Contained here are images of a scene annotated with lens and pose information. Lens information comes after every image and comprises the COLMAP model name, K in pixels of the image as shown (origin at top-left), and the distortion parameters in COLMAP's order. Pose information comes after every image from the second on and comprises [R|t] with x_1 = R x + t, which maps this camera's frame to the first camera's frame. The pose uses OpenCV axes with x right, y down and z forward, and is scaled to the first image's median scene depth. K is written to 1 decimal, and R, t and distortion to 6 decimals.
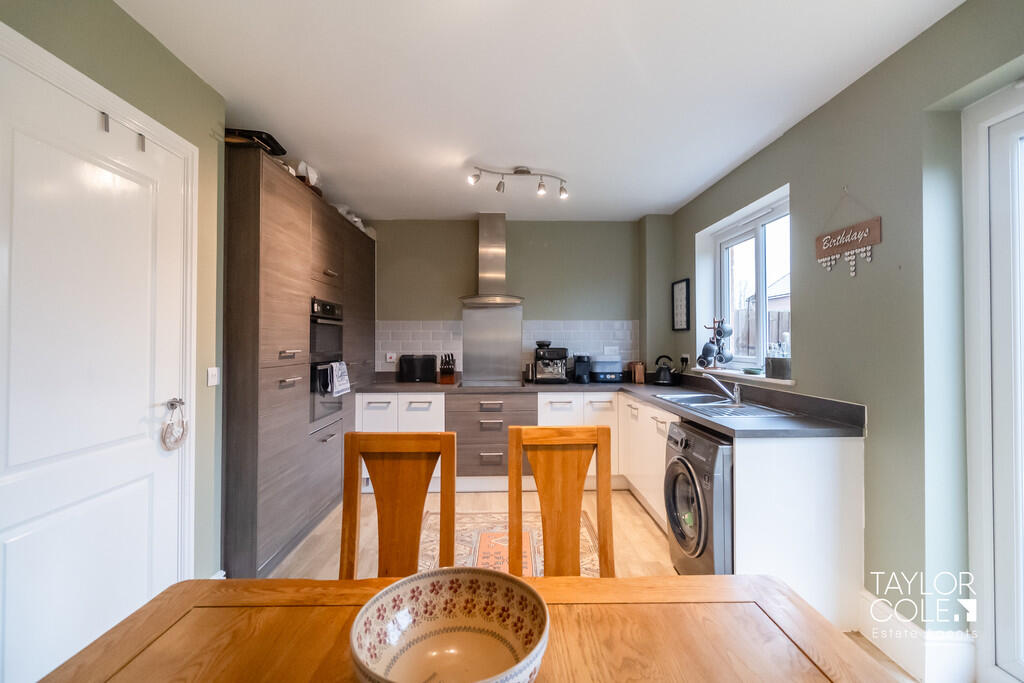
lens RADIAL K [[447.3, 0, 515.4], [0, 447.3, 334.3], [0, 0, 1]] dist [-0.003984, -0.000141]
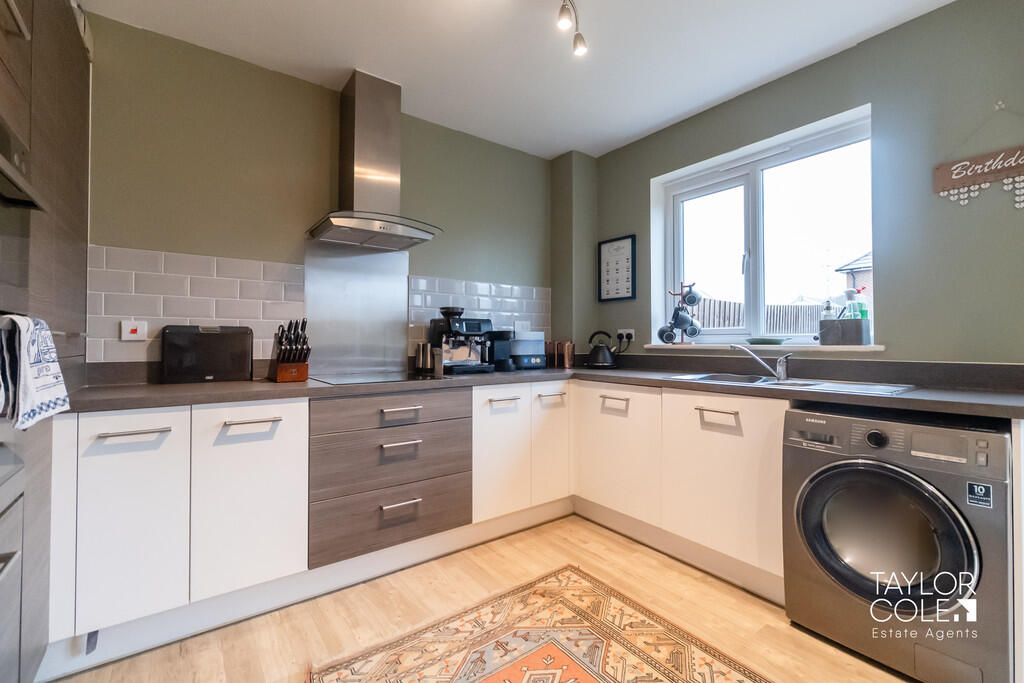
lens RADIAL K [[447.3, 0, 516.5], [0, 447.3, 334.8], [0, 0, 1]] dist [-0.003984, -0.000141]
pose [[0.818361, 0.010362, 0.574610, -0.274164], [-0.009502, 0.999945, -0.004500, 0.067575], [-0.574625, -0.001777, 0.818415, 0.510211]]
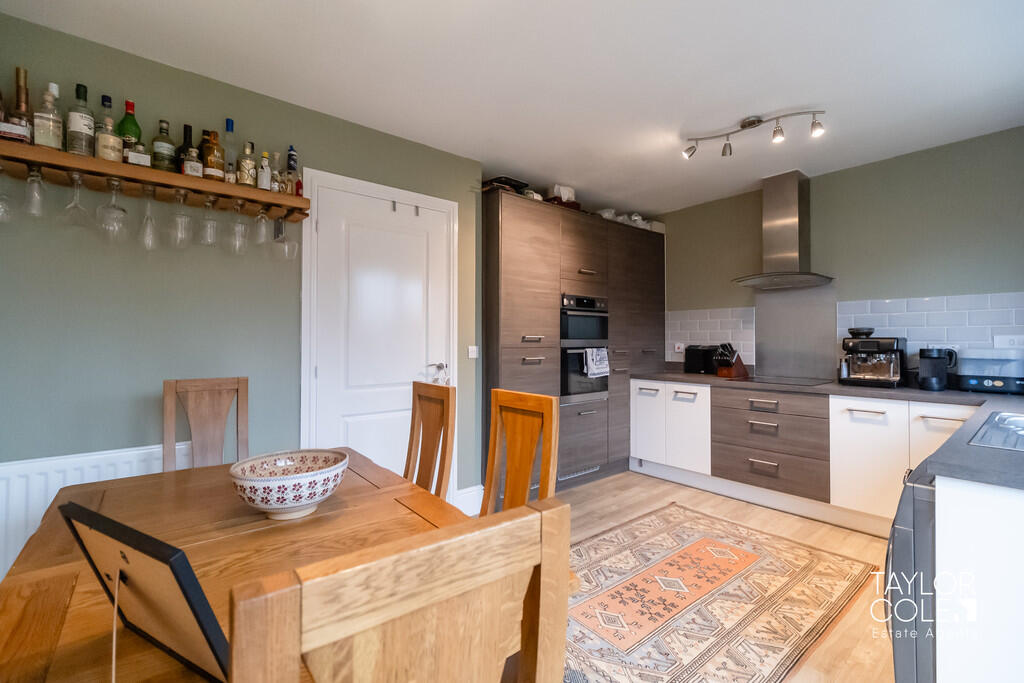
lens RADIAL K [[447.3, 0, 510.4], [0, 447.3, 335.0], [0, 0, 1]] dist [-0.003984, -0.000141]
pose [[0.609554, -0.007436, -0.792710, 0.352855], [0.011612, 0.999932, -0.000450, 0.023913], [0.792660, -0.008931, 0.609599, 0.114282]]
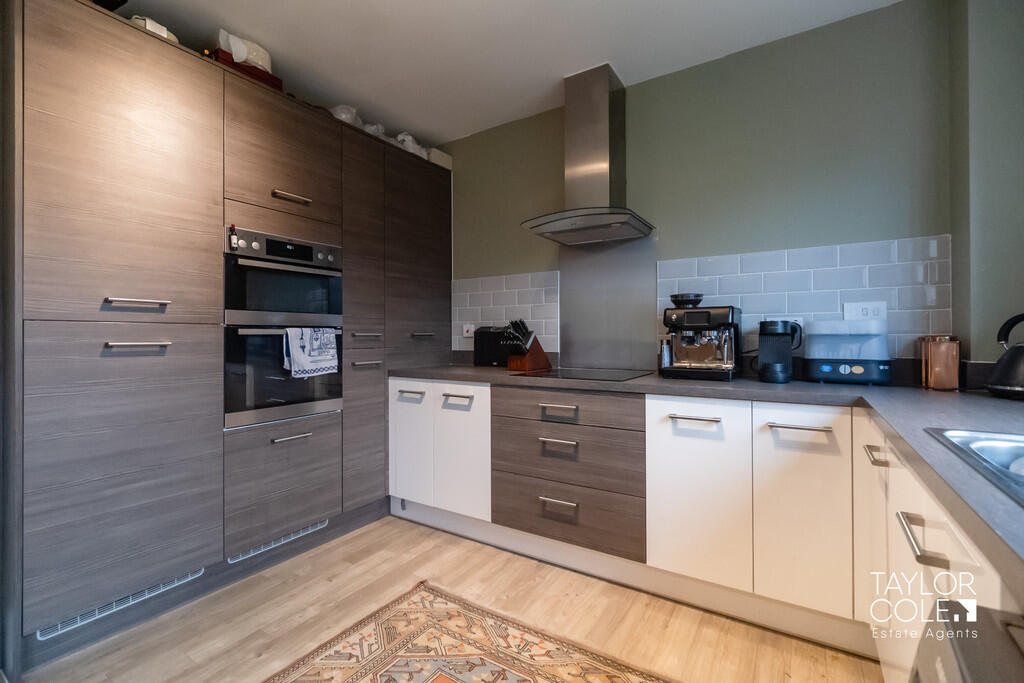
lens RADIAL K [[447.3, 0, 512.4], [0, 447.3, 336.6], [0, 0, 1]] dist [-0.003984, -0.000141]
pose [[0.821991, -0.001327, -0.569499, 0.227661], [0.011280, 0.999839, 0.013951, 0.064242], [0.569389, -0.017891, 0.821874, 0.565796]]
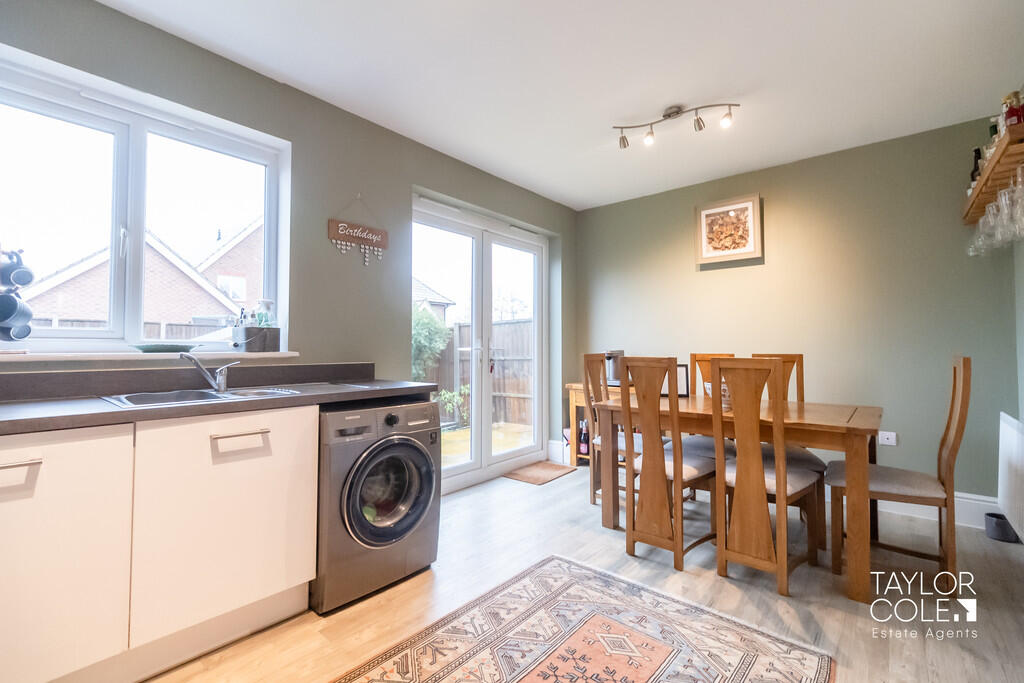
lens RADIAL K [[447.3, 0, 512.6], [0, 447.3, 334.4], [0, 0, 1]] dist [-0.003984, -0.000141]
pose [[-0.742612, 0.021067, 0.669390, -0.258300], [-0.009328, 0.999083, -0.041791, 0.072878], [-0.669656, -0.037279, -0.741735, 0.992959]]
